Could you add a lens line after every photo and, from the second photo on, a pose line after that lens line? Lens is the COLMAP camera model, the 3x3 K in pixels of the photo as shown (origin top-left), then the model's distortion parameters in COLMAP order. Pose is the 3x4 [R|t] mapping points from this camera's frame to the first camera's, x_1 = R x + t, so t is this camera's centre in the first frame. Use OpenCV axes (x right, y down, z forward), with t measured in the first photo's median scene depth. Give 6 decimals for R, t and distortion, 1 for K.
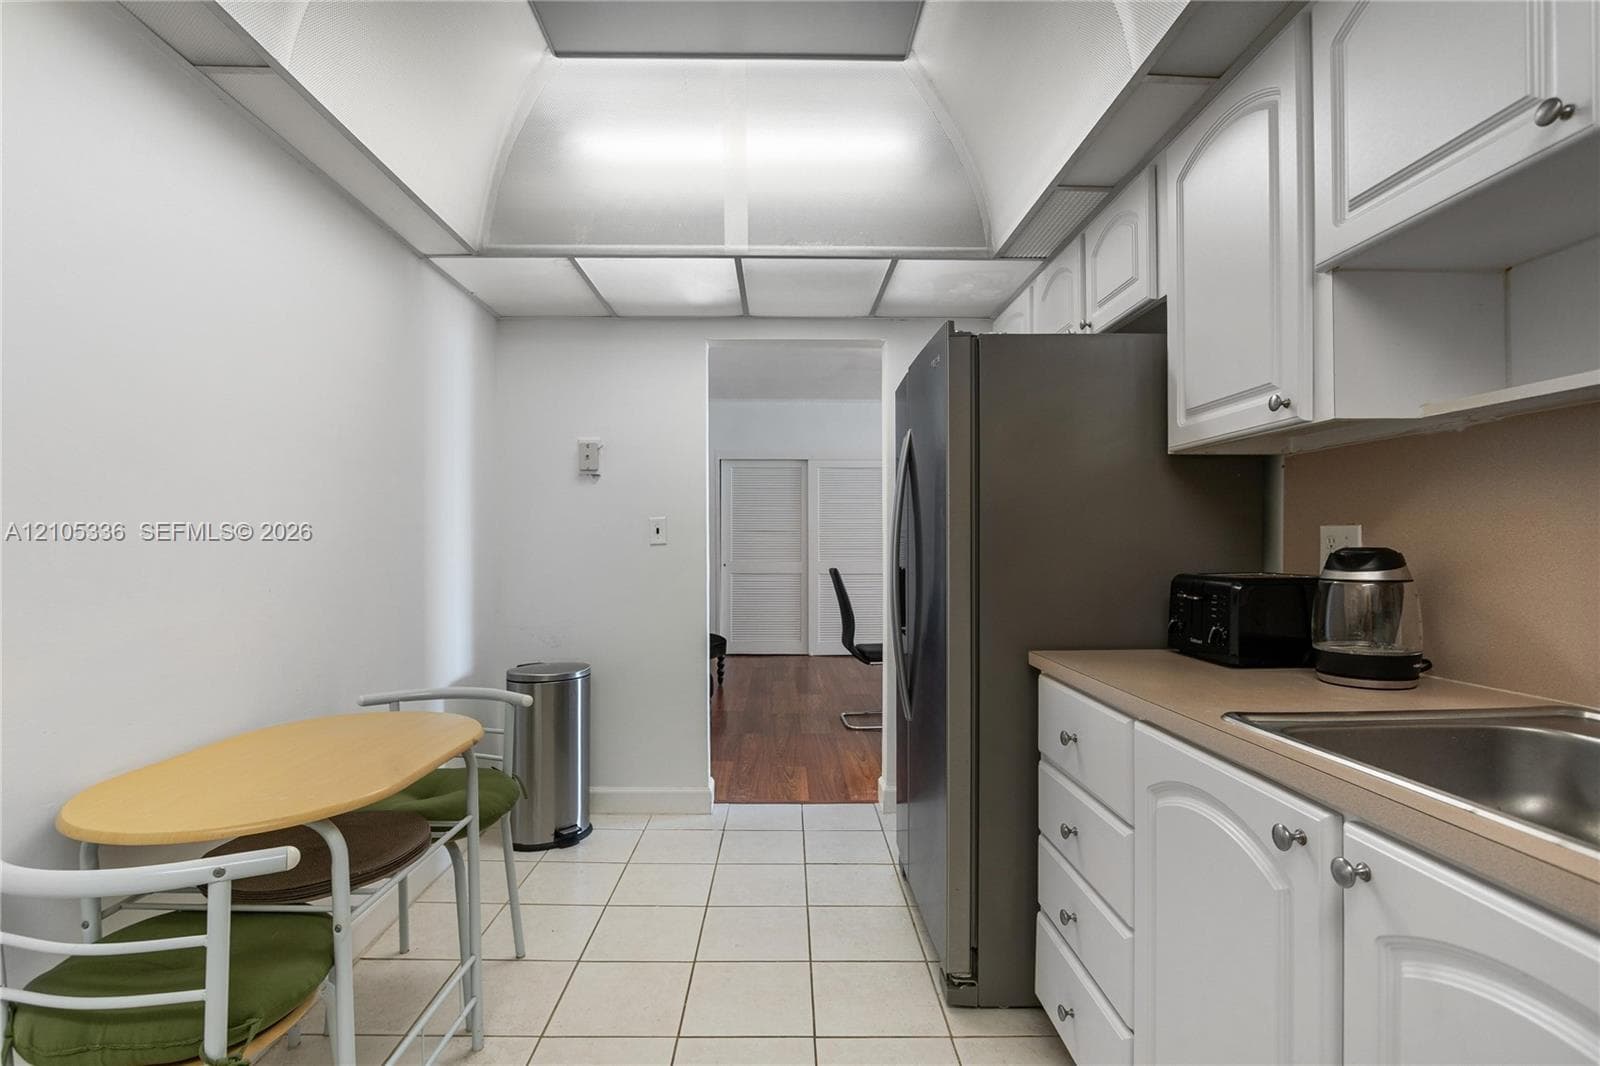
lens RADIAL K [[770.6, 0, 801.9], [0, 770.6, 557.8], [0, 0, 1]] dist [-0.017487, 0.002416]
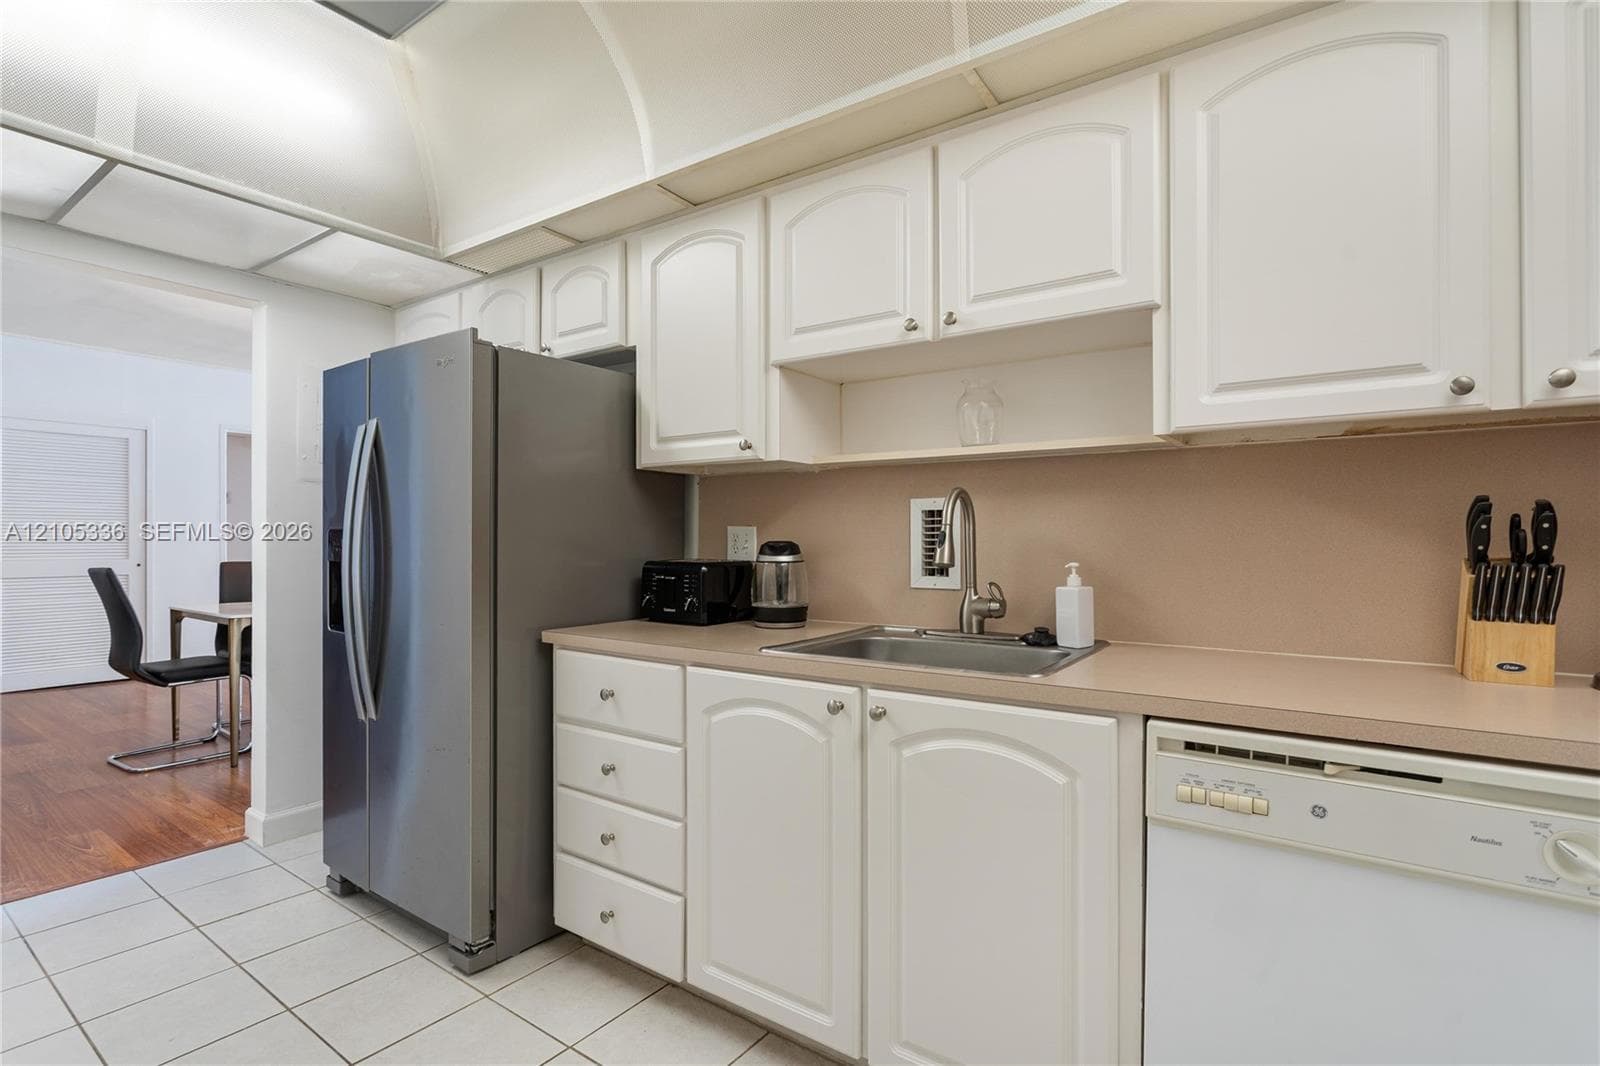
lens RADIAL K [[770.6, 0, 790.5], [0, 770.6, 554.7], [0, 0, 1]] dist [-0.017487, 0.002416]
pose [[0.598049, -0.012748, 0.801358, -0.406501], [0.009564, 0.999916, 0.008769, 0.001043], [-0.801402, 0.002420, 0.598121, 0.014963]]
